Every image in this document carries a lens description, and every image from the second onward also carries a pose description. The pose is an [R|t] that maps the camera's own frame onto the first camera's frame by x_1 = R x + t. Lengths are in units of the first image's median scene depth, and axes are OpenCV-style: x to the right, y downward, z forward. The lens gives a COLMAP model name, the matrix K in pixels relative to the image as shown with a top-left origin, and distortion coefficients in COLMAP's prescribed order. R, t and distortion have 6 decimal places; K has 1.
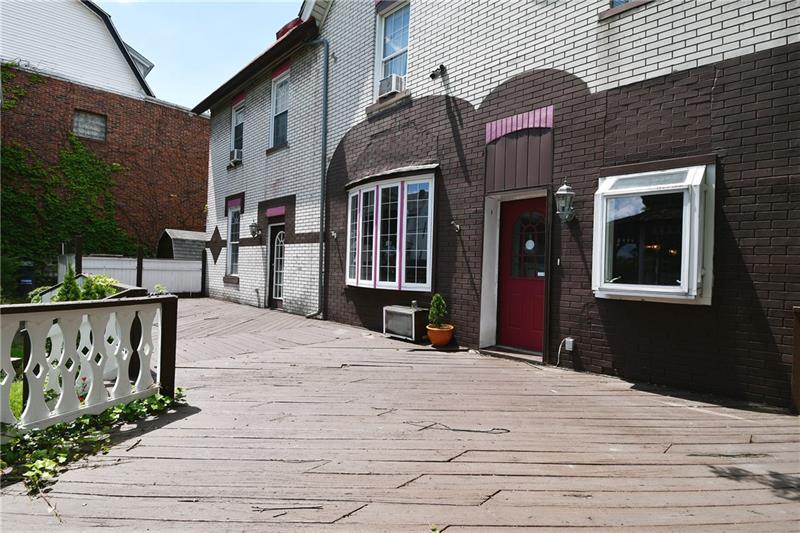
lens RADIAL K [[392.5, 0, 400.0], [0, 392.5, 266.5], [0, 0, 1]] dist [0.000642, 0.000058]
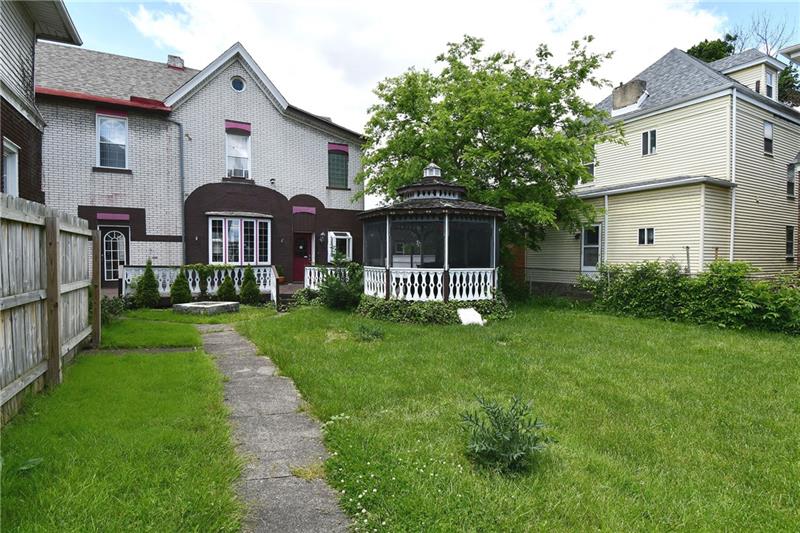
lens RADIAL K [[424.9, 0, 400.0], [0, 424.9, 266.5], [0, 0, 1]] dist [0.000638, 0.000042]
pose [[0.296880, -0.049876, 0.953611, -2.193870], [-0.002268, 0.998595, 0.052934, -0.070983], [-0.954912, -0.017878, 0.296350, -0.611340]]
